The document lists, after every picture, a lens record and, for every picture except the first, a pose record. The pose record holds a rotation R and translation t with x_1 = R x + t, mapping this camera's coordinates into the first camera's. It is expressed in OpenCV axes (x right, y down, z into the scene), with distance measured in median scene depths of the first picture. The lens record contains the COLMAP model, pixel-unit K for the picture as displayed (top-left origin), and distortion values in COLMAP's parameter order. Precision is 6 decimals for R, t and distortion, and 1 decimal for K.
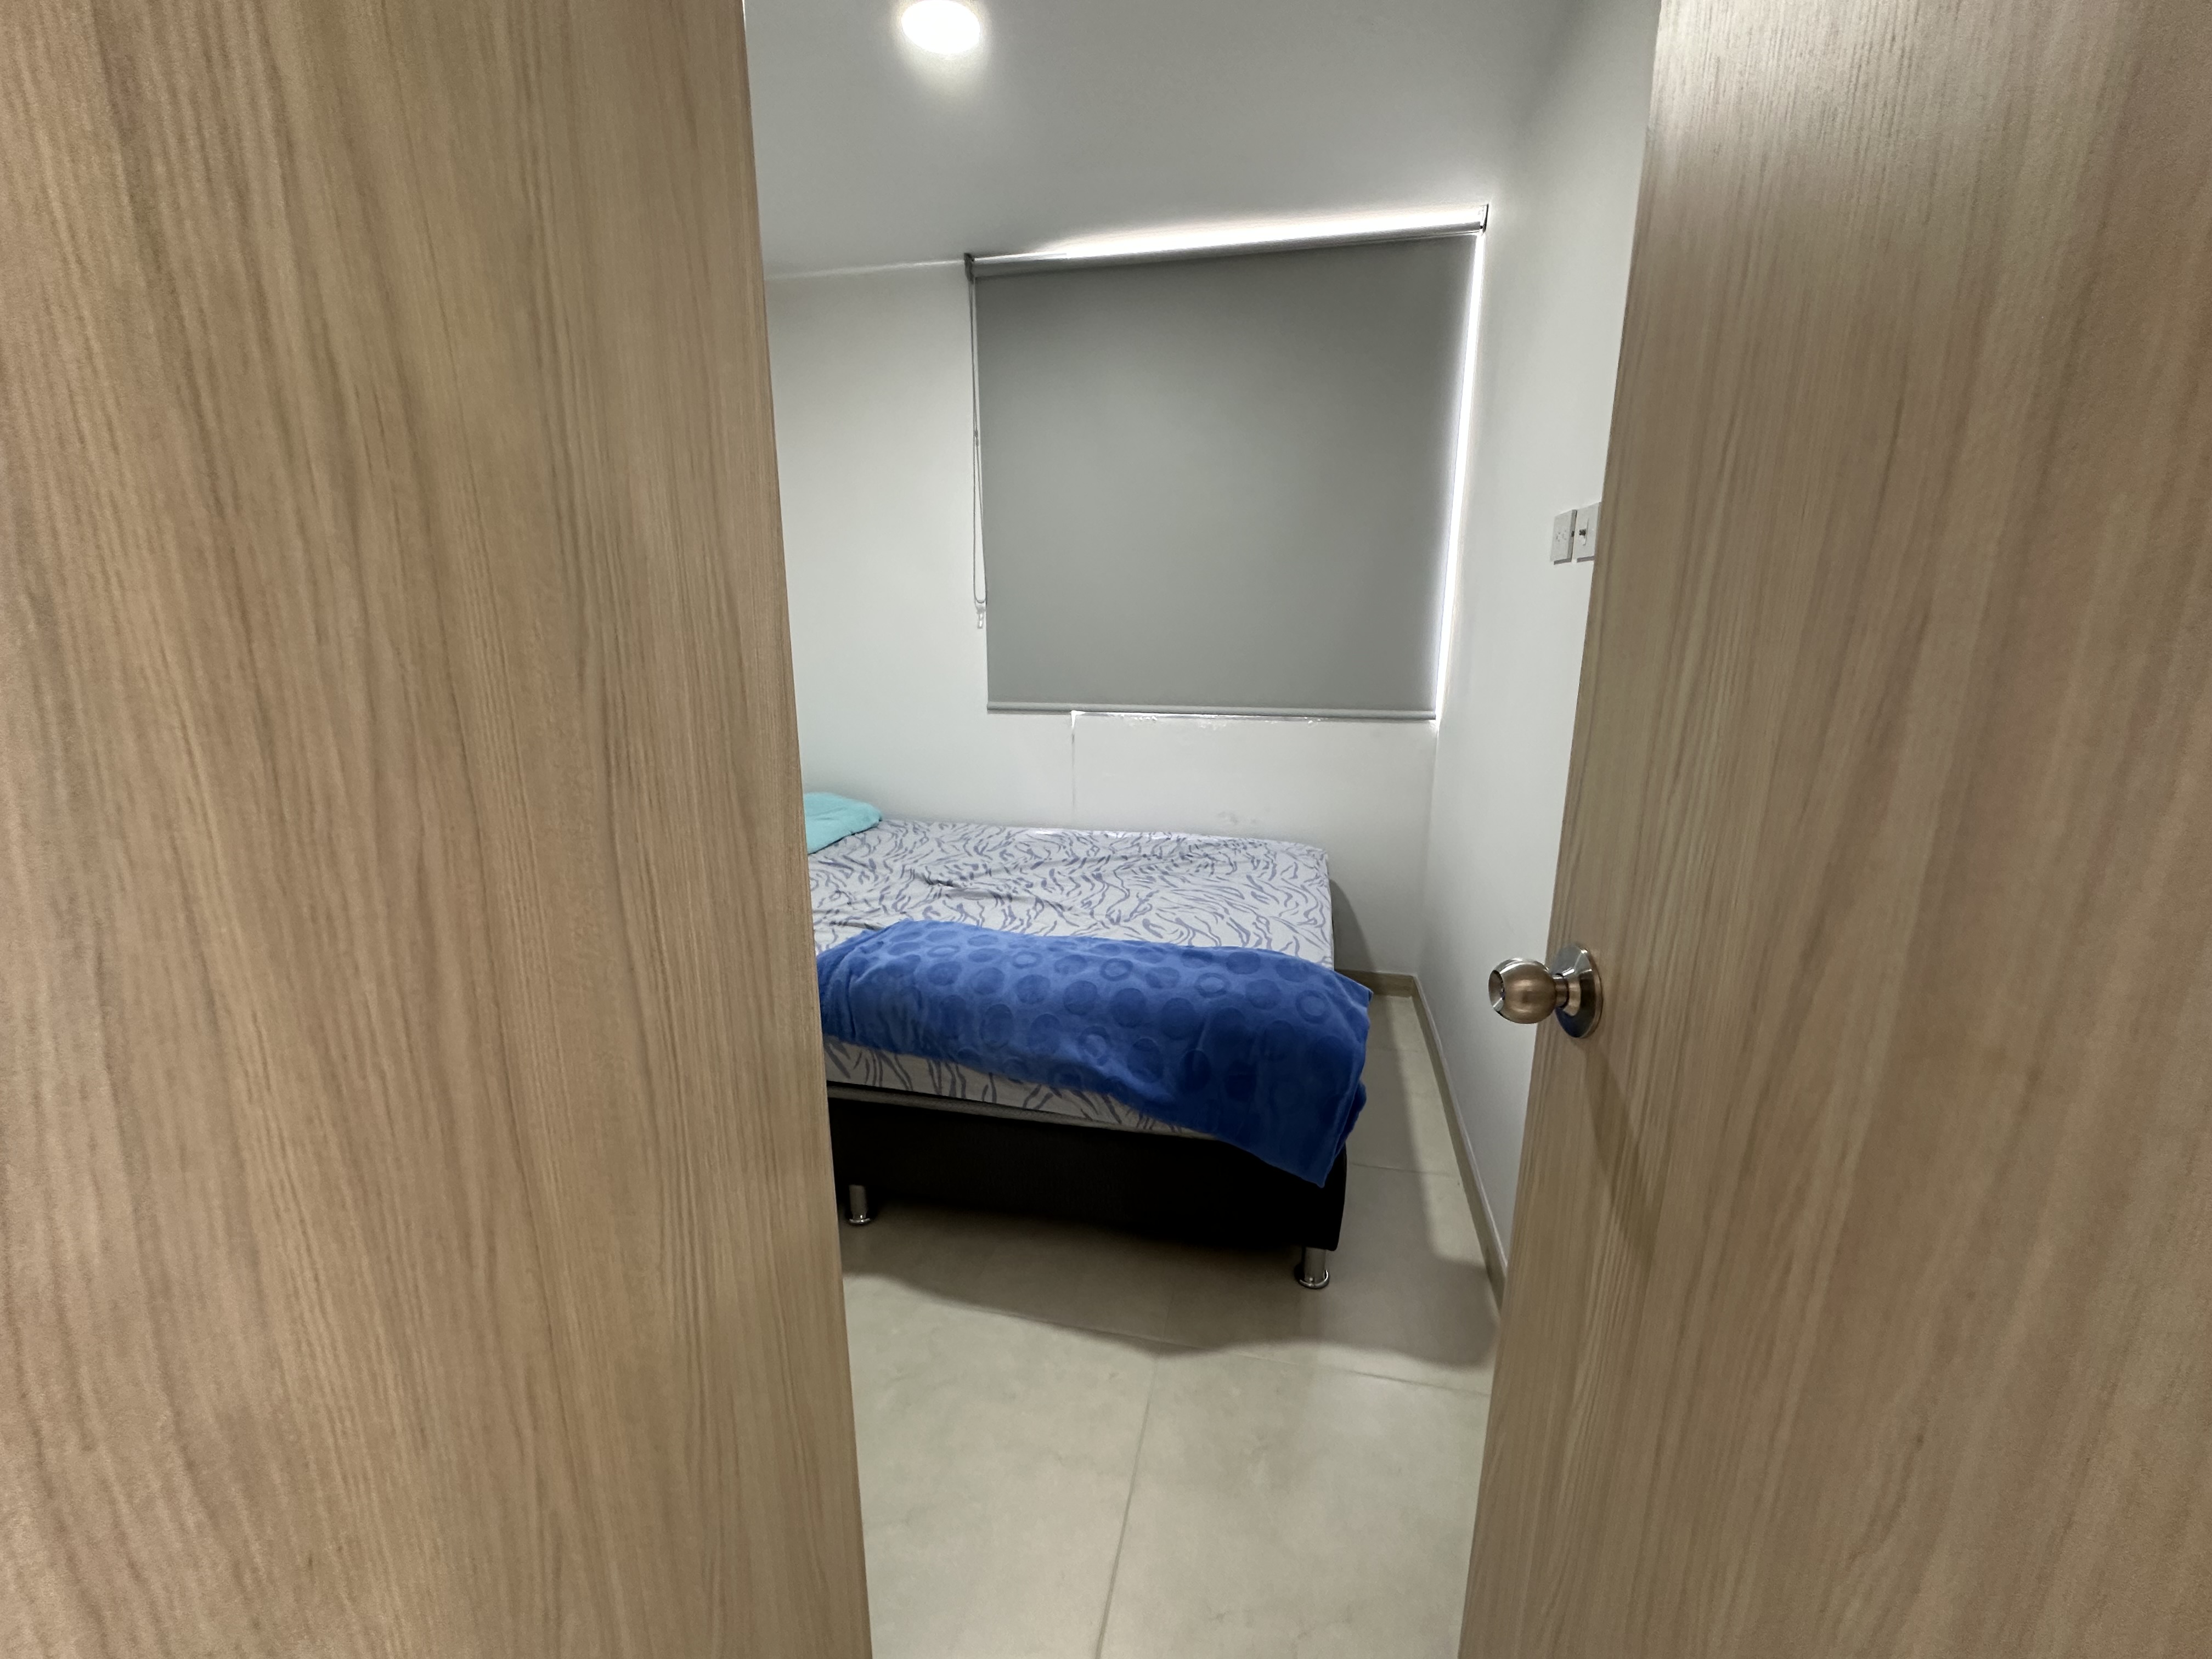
lens RADIAL K [[888.6, 0, 1106.0], [0, 888.6, 829.5], [0, 0, 1]] dist [-0.000562, 0.000138]
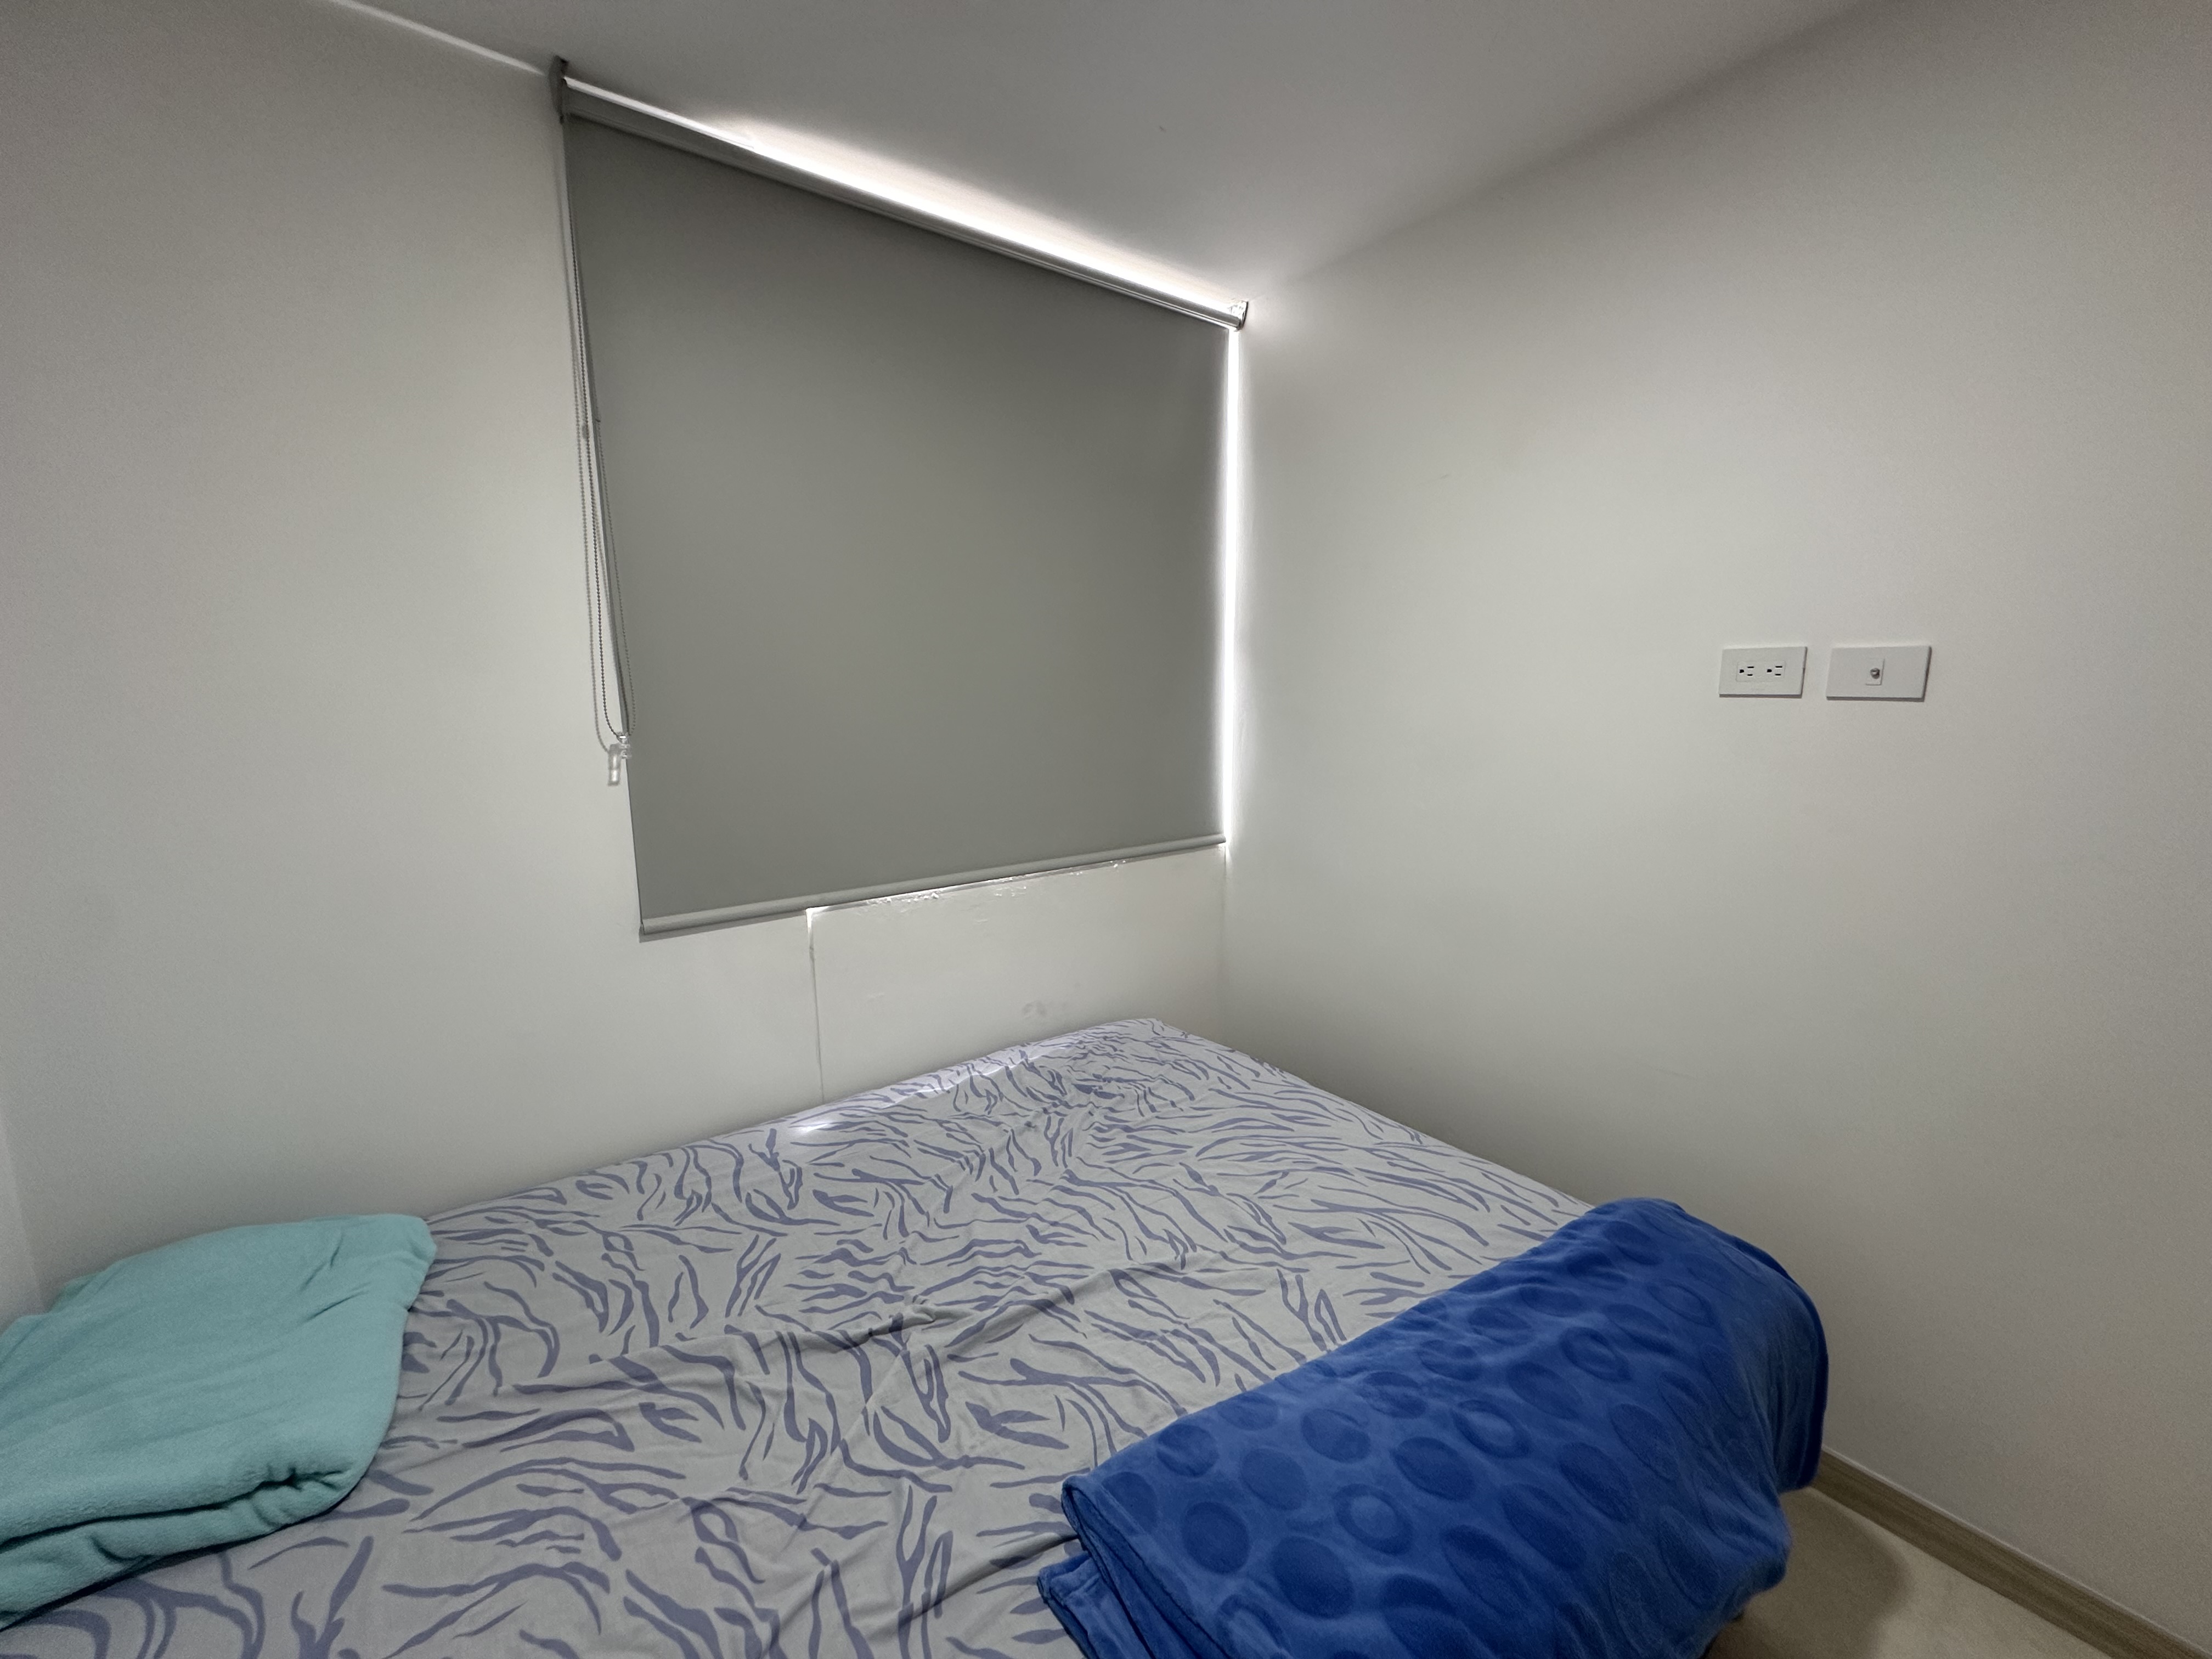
lens RADIAL K [[888.6, 0, 1106.0], [0, 888.6, 829.5], [0, 0, 1]] dist [-0.000562, 0.000138]
pose [[0.647894, -0.125833, 0.751265, -0.380879], [0.195028, 0.980790, -0.003915, -0.157717], [-0.736341, 0.149054, 0.659989, 0.498205]]
